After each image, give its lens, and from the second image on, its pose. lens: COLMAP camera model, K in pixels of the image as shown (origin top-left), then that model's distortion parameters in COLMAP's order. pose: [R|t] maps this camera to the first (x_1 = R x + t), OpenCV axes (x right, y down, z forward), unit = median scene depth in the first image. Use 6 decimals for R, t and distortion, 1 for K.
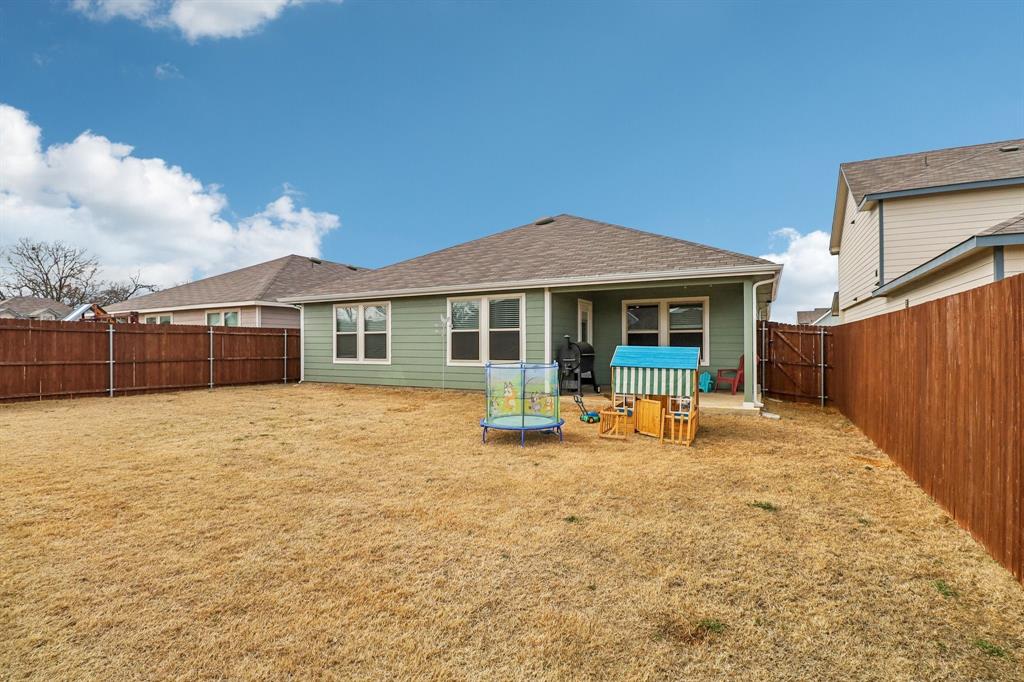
lens RADIAL K [[489.1, 0, 512.0], [0, 489.1, 341.0], [0, 0, 1]] dist [-0.001772, -0.000229]
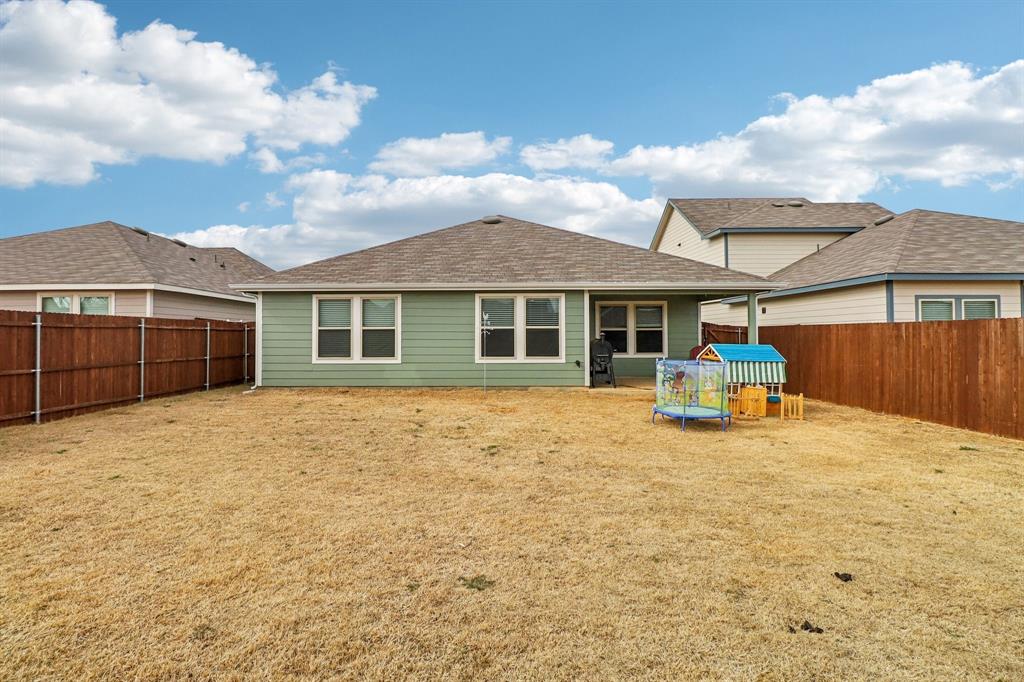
lens RADIAL K [[491.0, 0, 483.1], [0, 491.0, 327.2], [0, 0, 1]] dist [0.001076, -0.000120]
pose [[0.888526, 0.007356, 0.458767, -0.572037], [-0.003252, 0.999947, -0.009736, -0.012014], [-0.458815, 0.007158, 0.888503, 0.116297]]
